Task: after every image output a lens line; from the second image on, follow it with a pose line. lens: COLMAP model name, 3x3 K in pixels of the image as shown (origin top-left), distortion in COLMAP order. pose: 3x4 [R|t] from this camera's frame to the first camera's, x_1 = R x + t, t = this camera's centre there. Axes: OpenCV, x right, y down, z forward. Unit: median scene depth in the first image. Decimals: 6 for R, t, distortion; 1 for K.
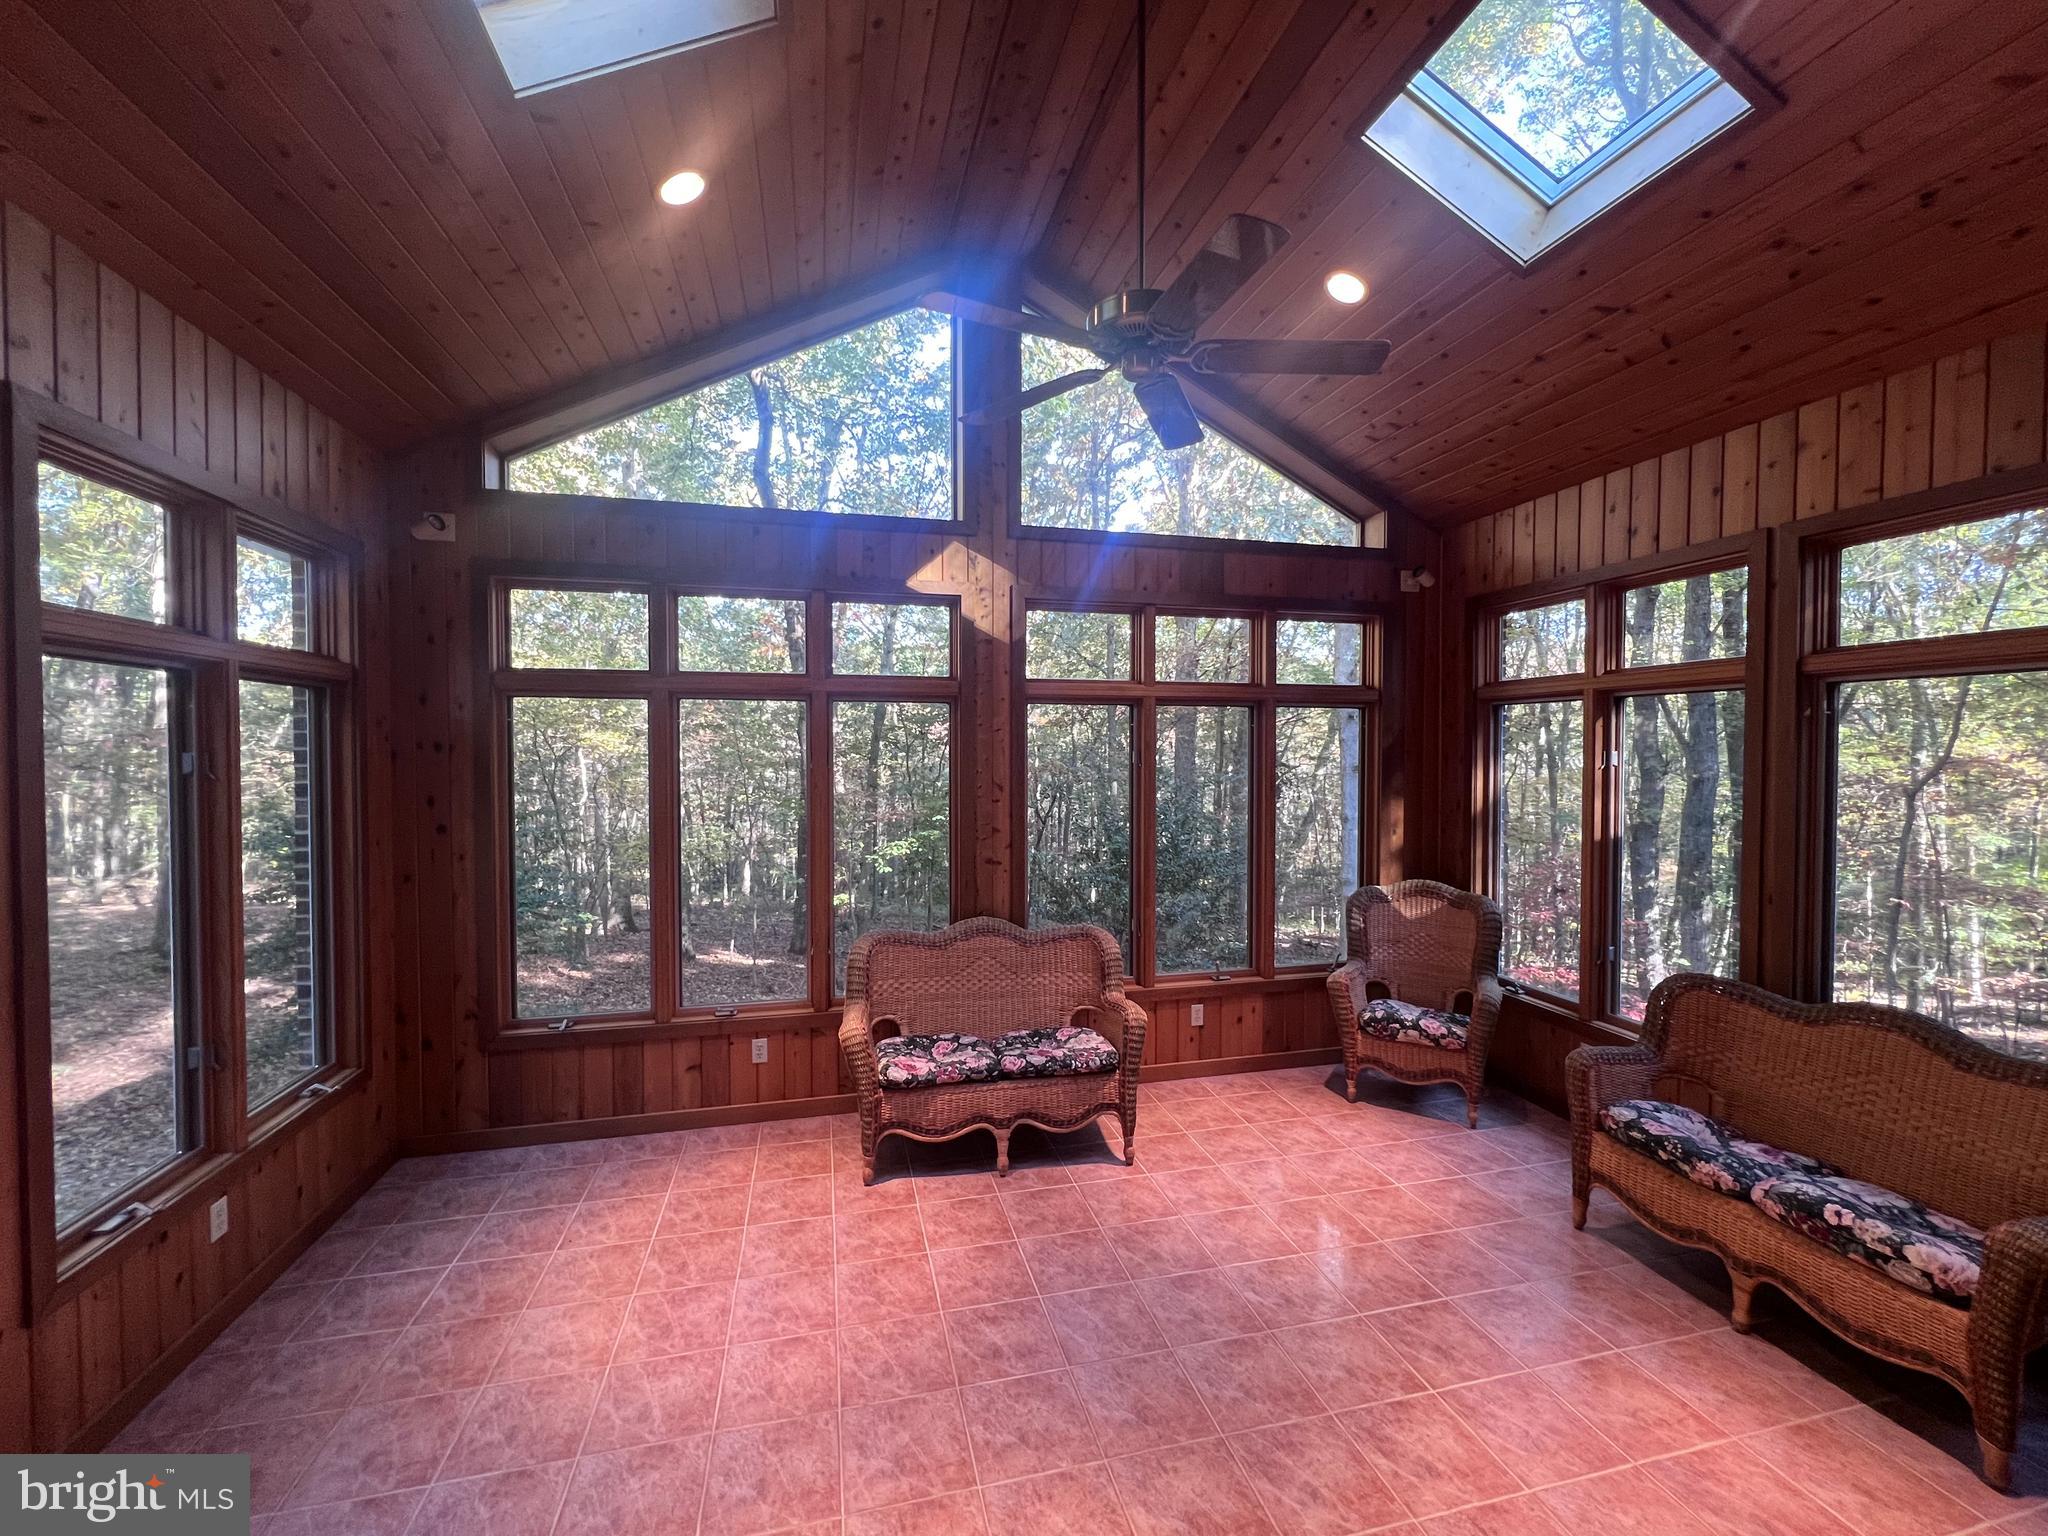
lens RADIAL K [[829.6, 0, 1026.5], [0, 829.6, 766.1], [0, 0, 1]] dist [-0.002714, 0.000725]
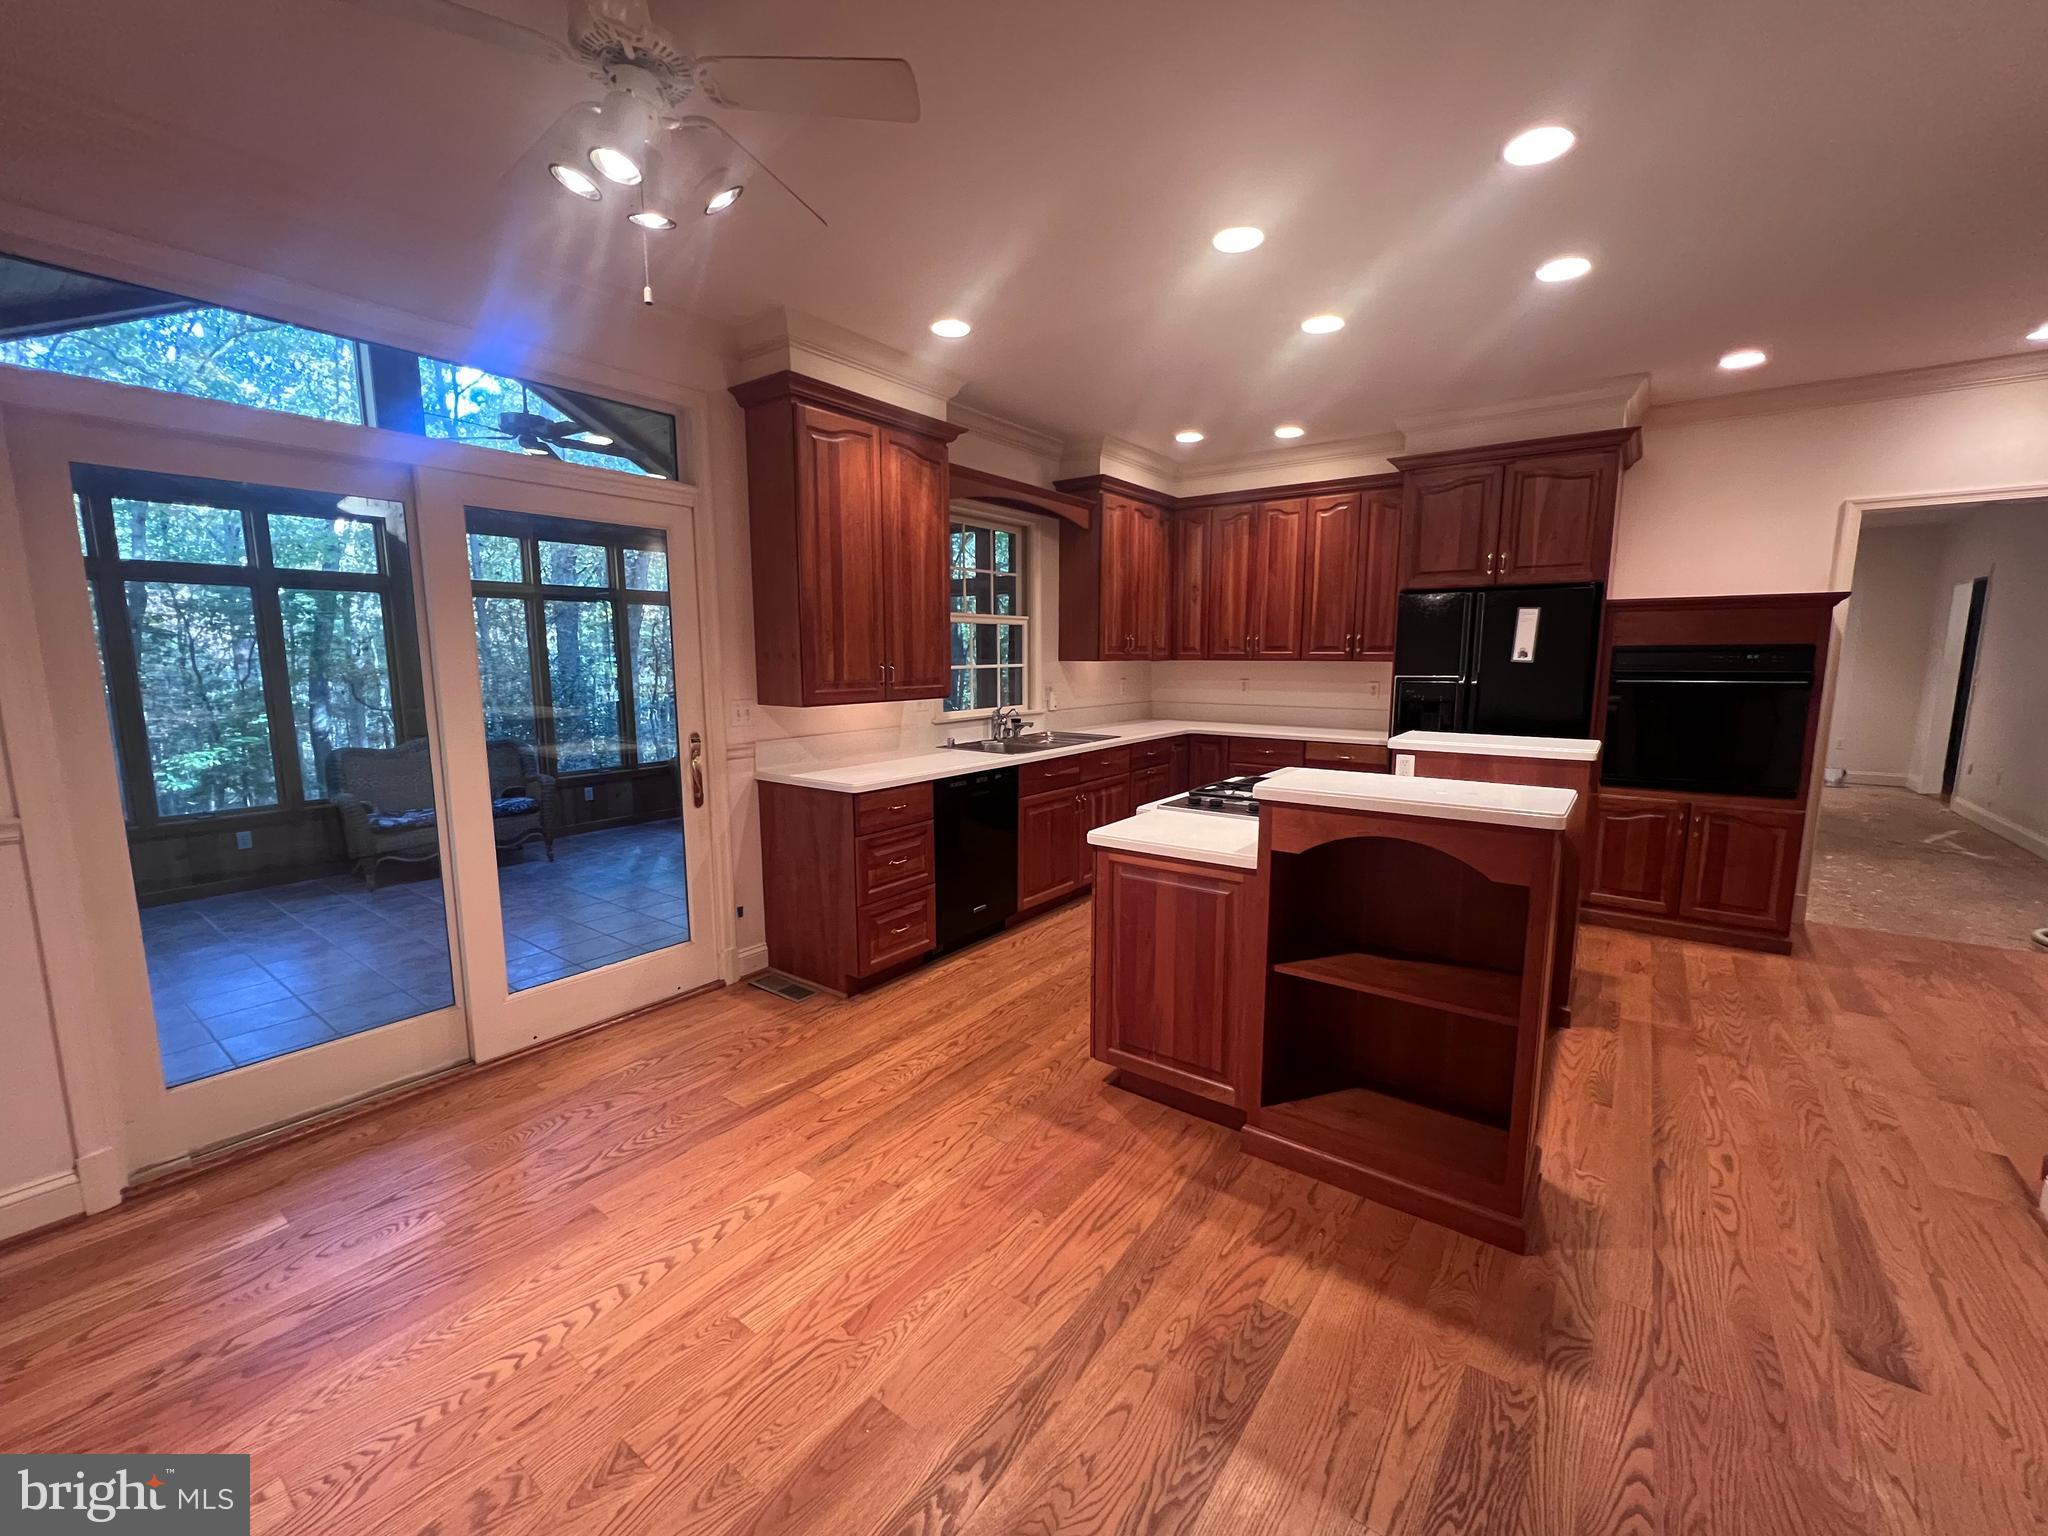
lens RADIAL K [[829.6, 0, 1032.2], [0, 829.6, 764.7], [0, 0, 1]] dist [-0.002714, 0.000725]
pose [[0.768141, -0.089055, 0.634057, -0.179974], [0.015149, 0.992531, 0.121051, 0.069864], [-0.640102, -0.083379, 0.763753, -0.938642]]
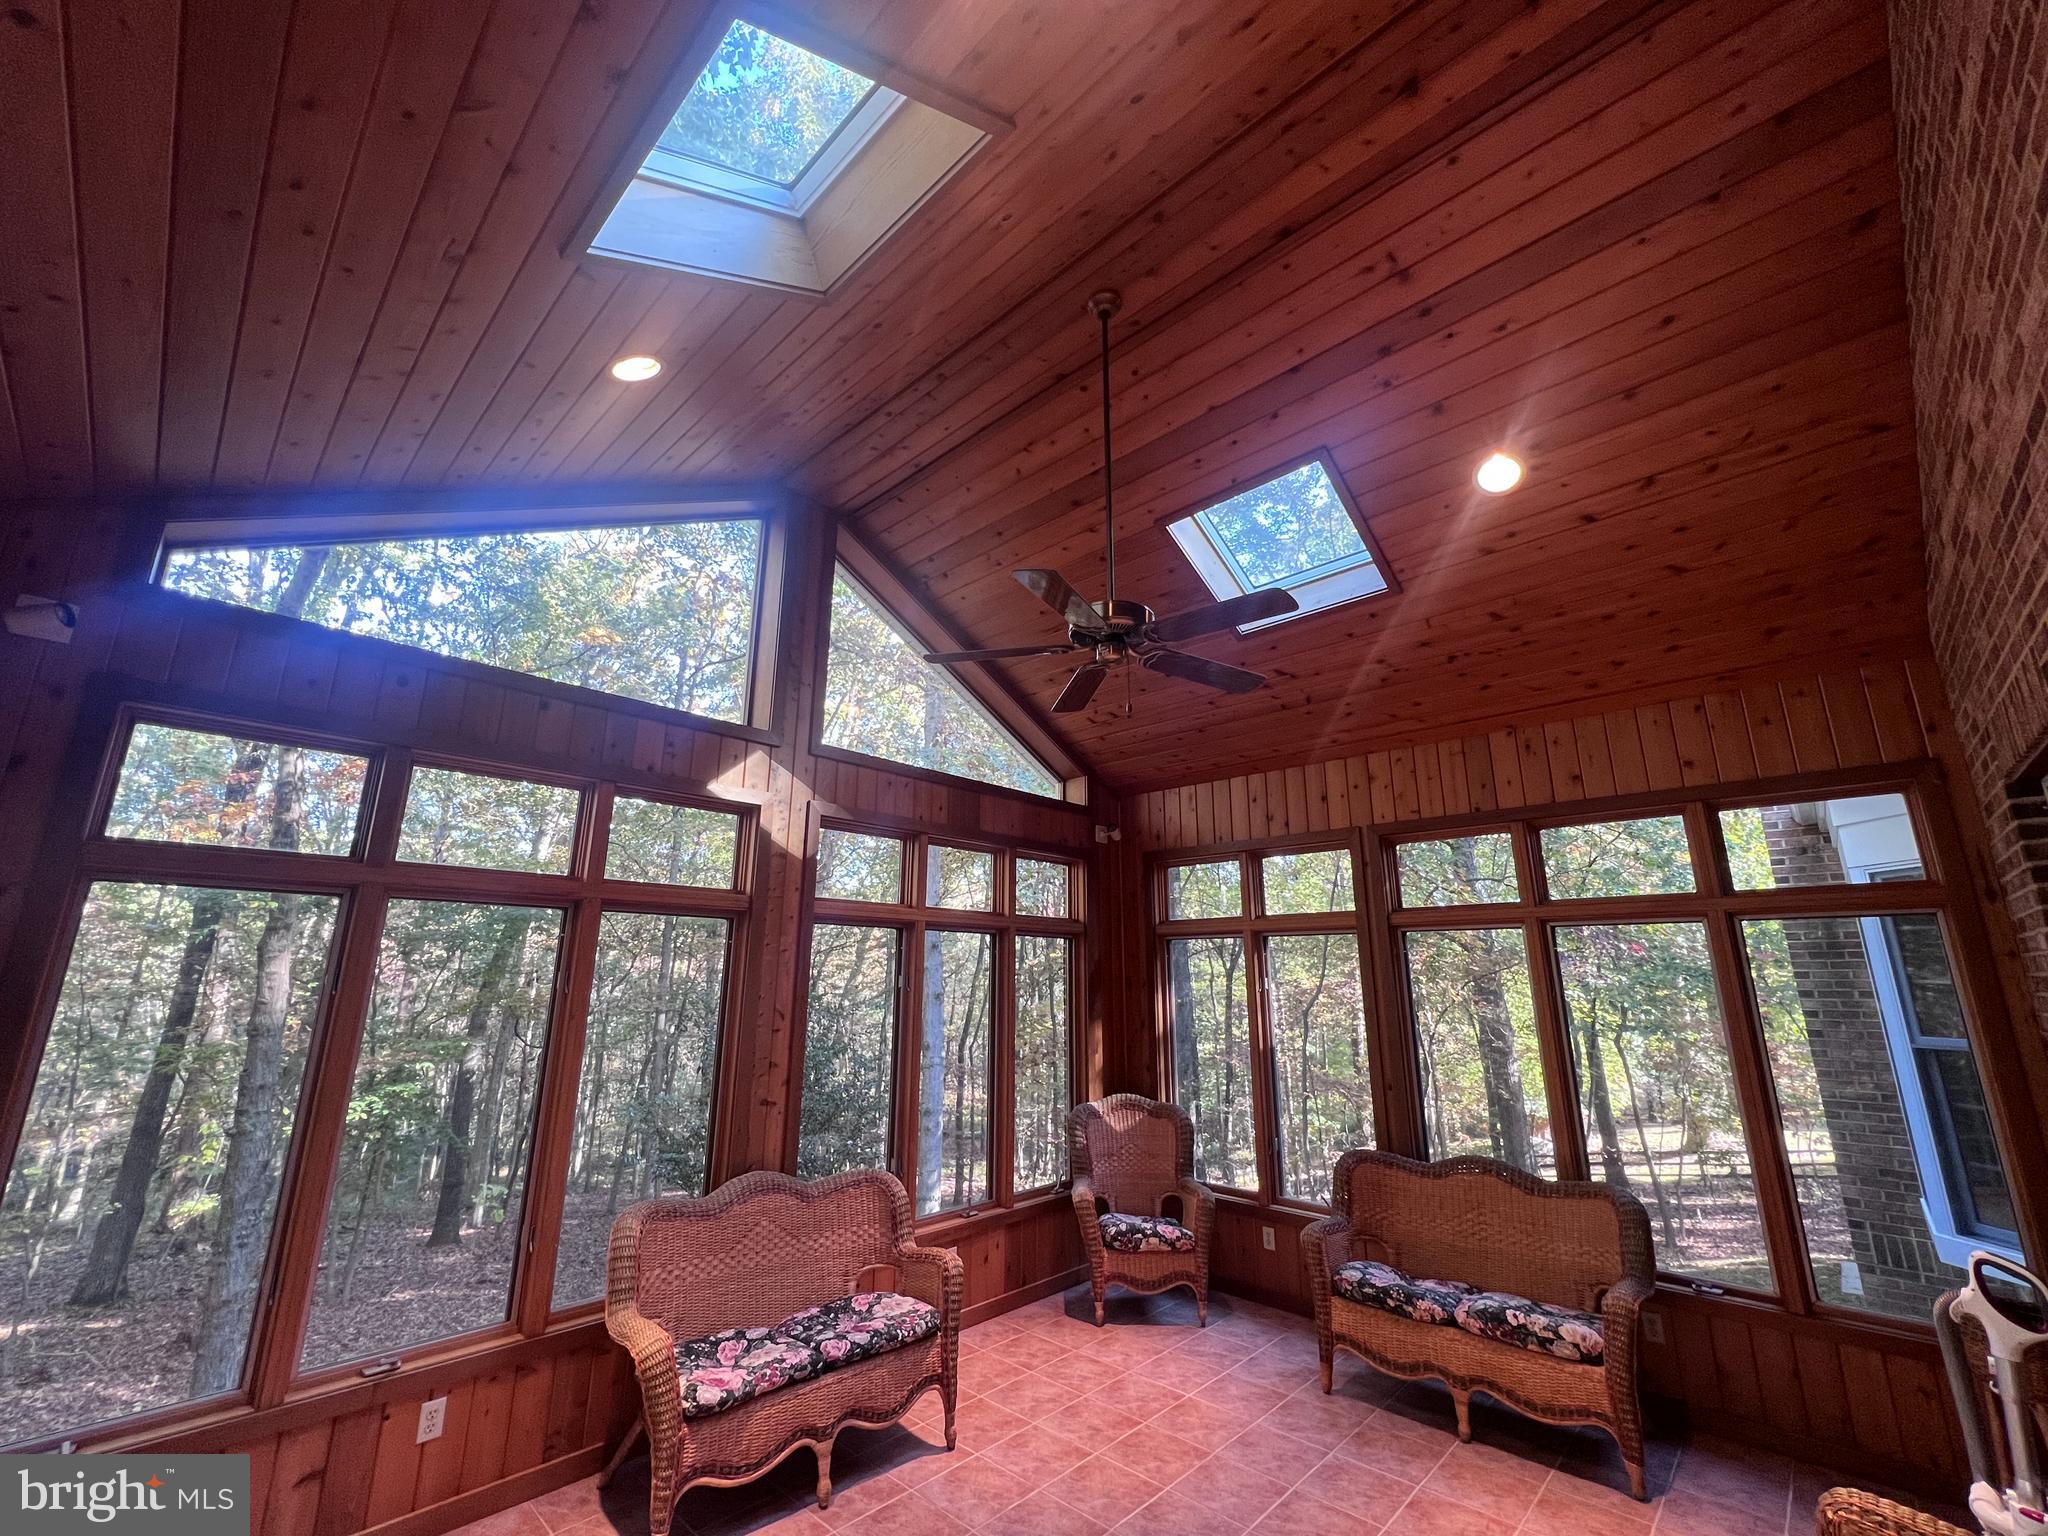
lens RADIAL K [[829.6, 0, 1023.7], [0, 829.6, 766.0], [0, 0, 1]] dist [-0.002714, 0.000725]
pose [[0.841961, 0.139566, 0.521175, -0.352049], [0.004160, 0.964256, -0.264941, 0.004713], [-0.539523, 0.225238, 0.811285, 0.057825]]
